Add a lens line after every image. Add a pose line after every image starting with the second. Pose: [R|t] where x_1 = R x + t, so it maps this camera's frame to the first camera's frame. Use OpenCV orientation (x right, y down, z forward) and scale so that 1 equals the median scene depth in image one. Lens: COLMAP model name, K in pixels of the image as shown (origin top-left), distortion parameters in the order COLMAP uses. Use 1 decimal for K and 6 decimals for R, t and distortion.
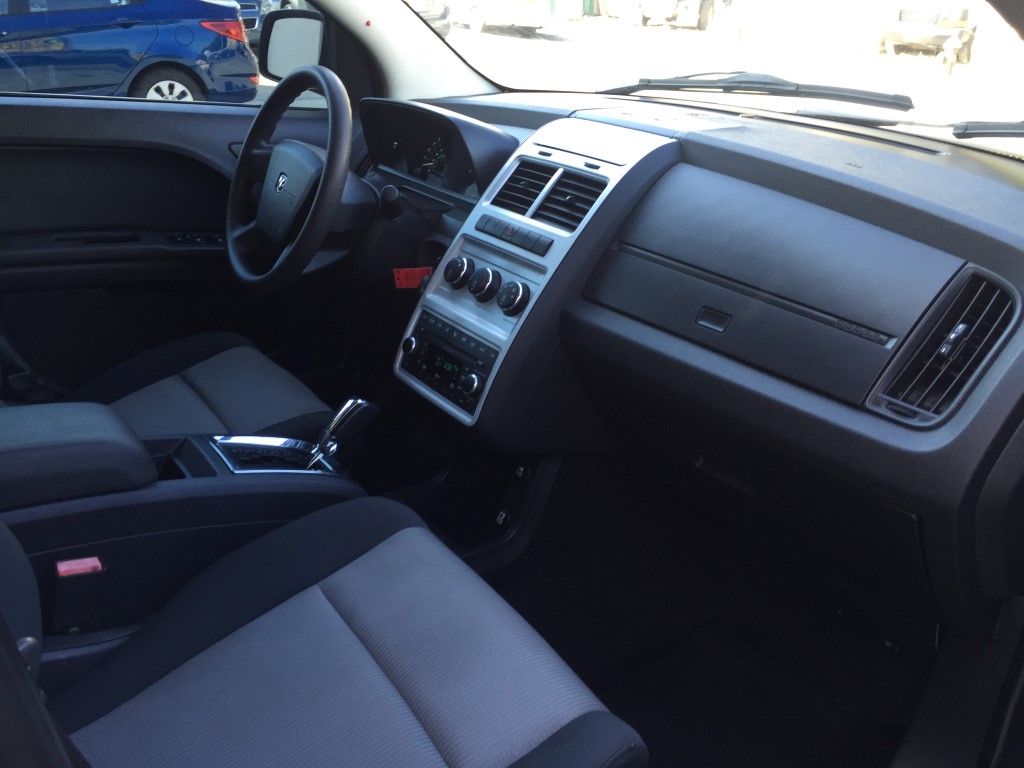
lens RADIAL K [[880.1, 0, 512.0], [0, 880.1, 384.0], [0, 0, 1]] dist [0.079220, -0.115638]
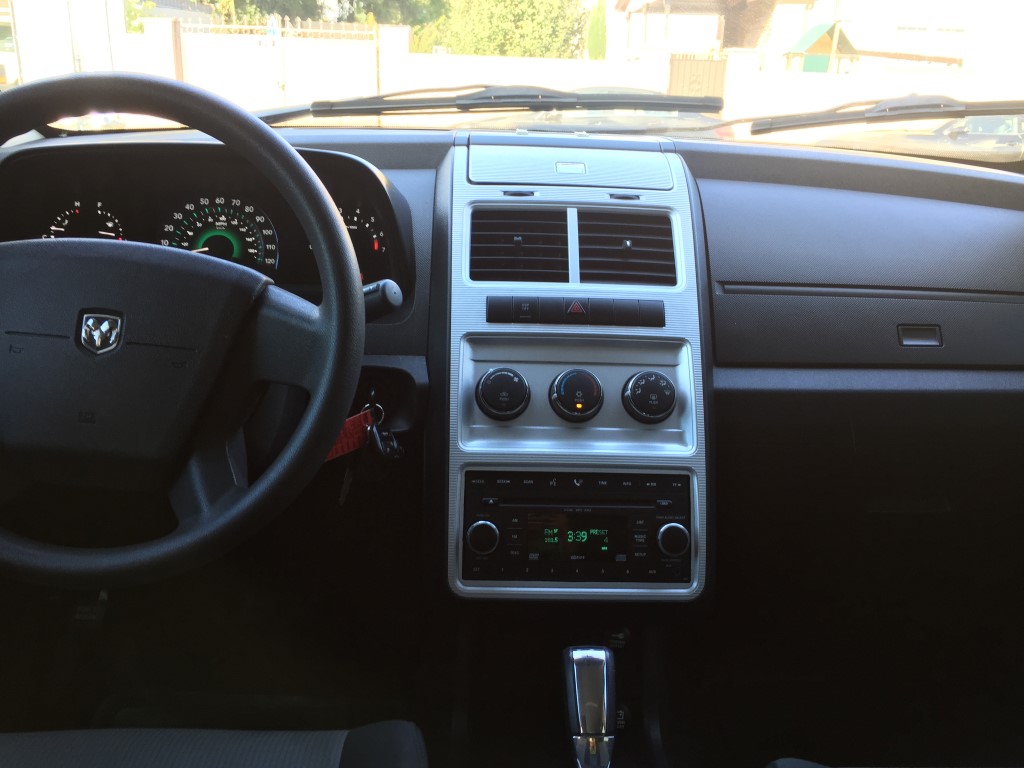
lens RADIAL K [[870.7, 0, 512.0], [0, 870.7, 384.0], [0, 0, 1]] dist [0.075550, -0.131466]
pose [[0.547042, -0.281843, 0.788232, -0.554535], [0.324403, 0.939412, 0.110759, -0.204363], [-0.771691, 0.195115, 0.605328, 0.643068]]
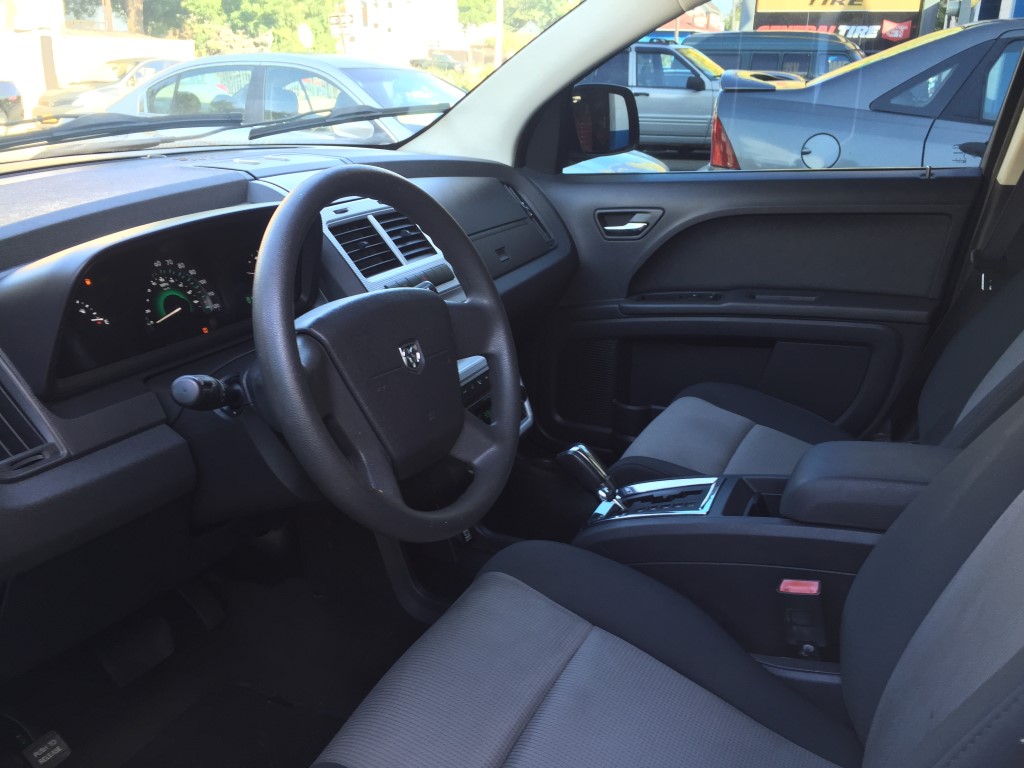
lens RADIAL K [[855.8, 0, 510.3], [0, 855.8, 412.5], [0, 0, 1]] dist [0.072017, -0.093707]
pose [[-0.505409, -0.364224, 0.782242, -0.860676], [0.309709, 0.769570, 0.558428, -0.563573], [-0.805384, 0.524501, -0.276144, 1.254537]]
